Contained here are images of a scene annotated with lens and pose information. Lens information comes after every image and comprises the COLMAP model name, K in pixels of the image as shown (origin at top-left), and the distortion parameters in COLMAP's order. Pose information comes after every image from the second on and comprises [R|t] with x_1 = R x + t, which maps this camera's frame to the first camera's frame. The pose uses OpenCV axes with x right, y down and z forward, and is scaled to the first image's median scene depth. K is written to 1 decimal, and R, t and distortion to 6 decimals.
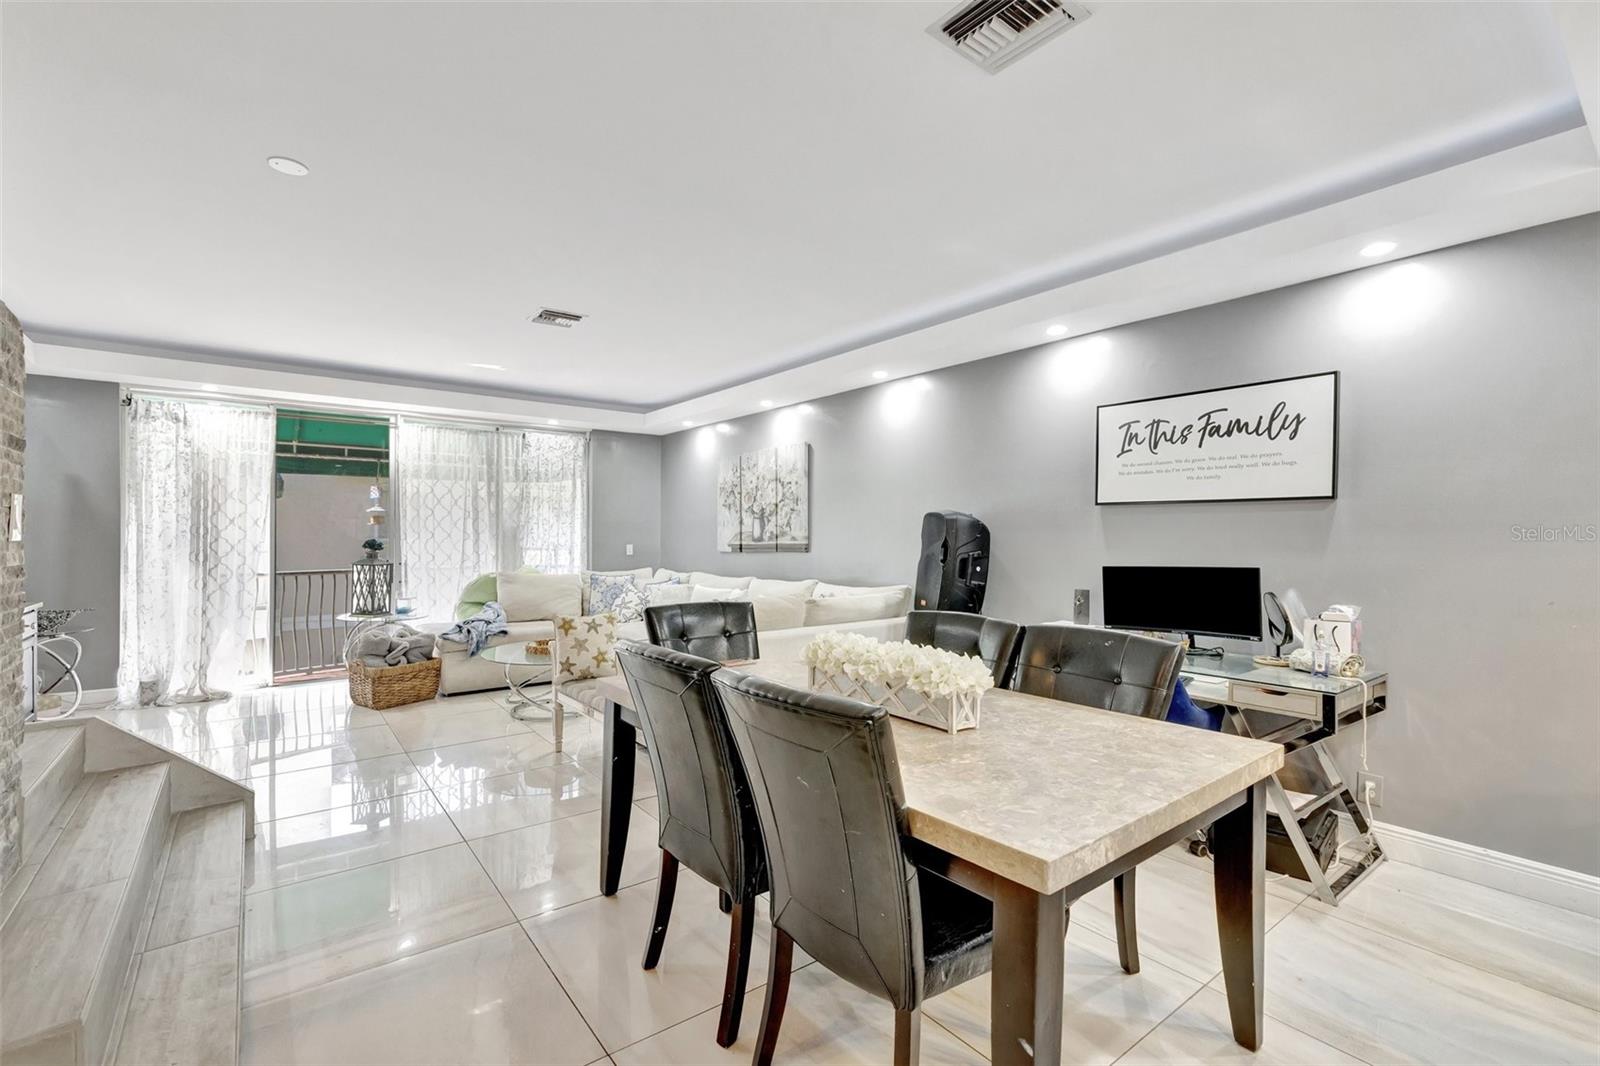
lens RADIAL K [[695.8, 0, 796.8], [0, 695.8, 532.7], [0, 0, 1]] dist [-0.003520, -0.000611]
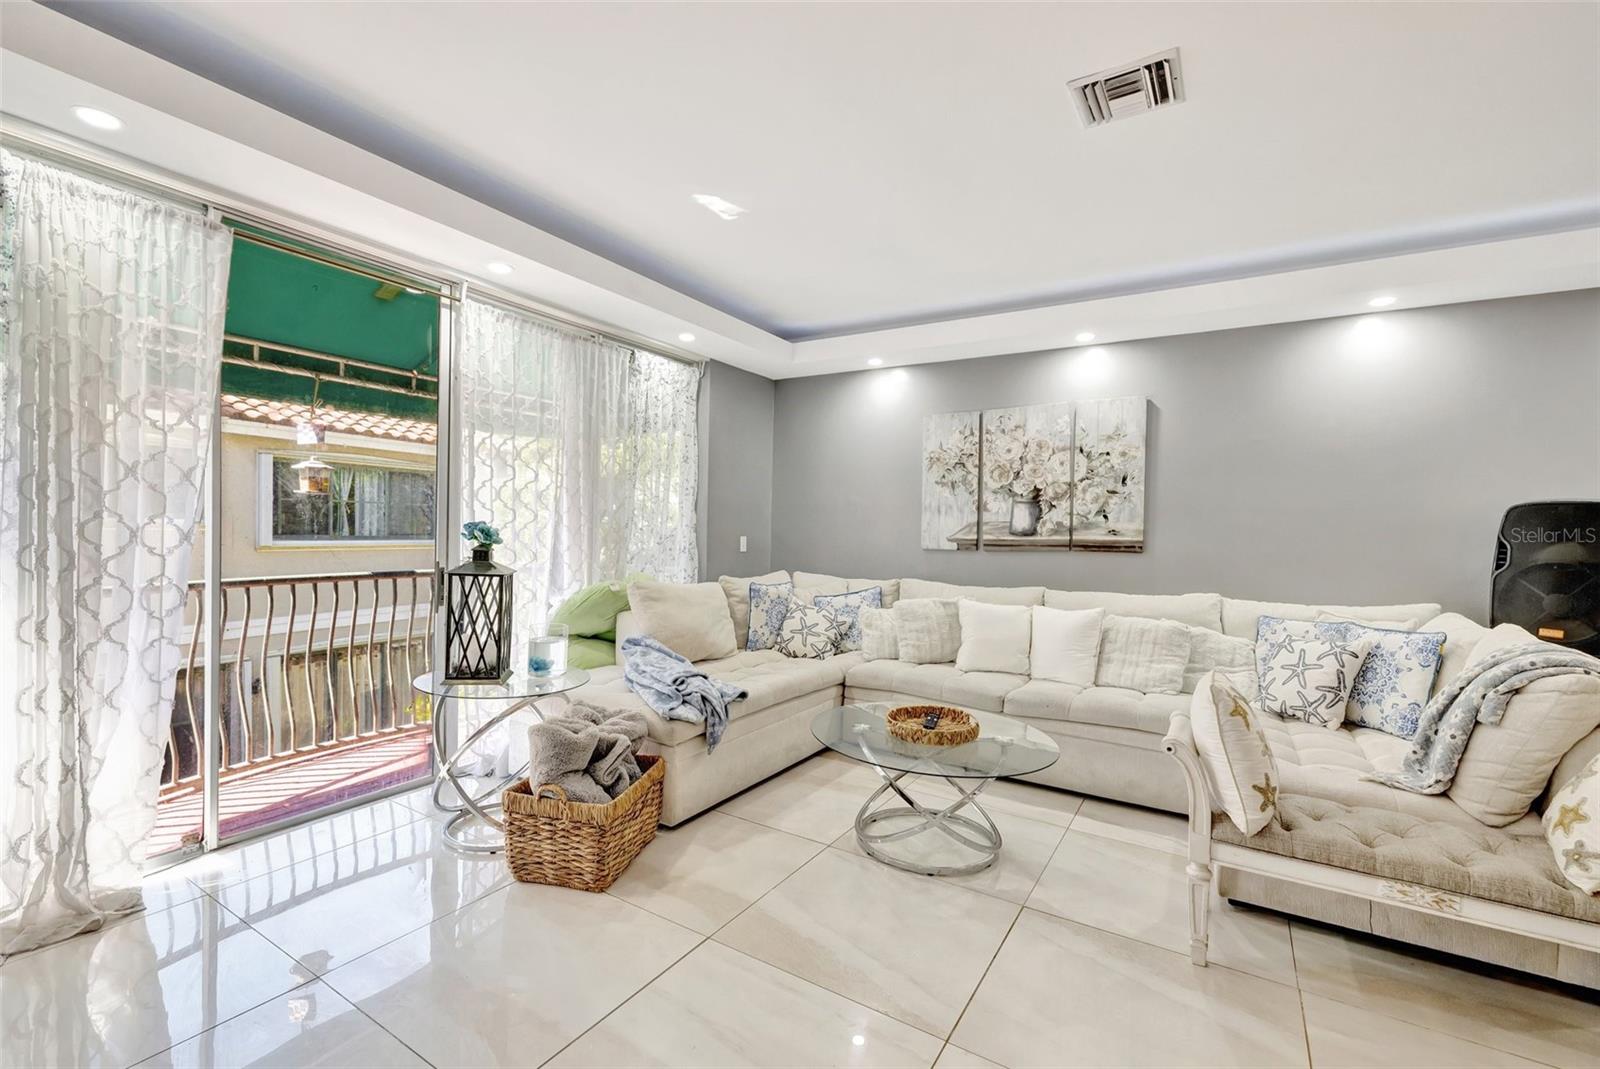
lens RADIAL K [[695.8, 0, 799.9], [0, 695.8, 539.2], [0, 0, 1]] dist [-0.003520, -0.000611]
pose [[0.936984, 0.012127, 0.349163, -0.516524], [-0.019861, 0.999630, 0.018579, 0.007467], [-0.348808, -0.024343, 0.936878, 0.422049]]
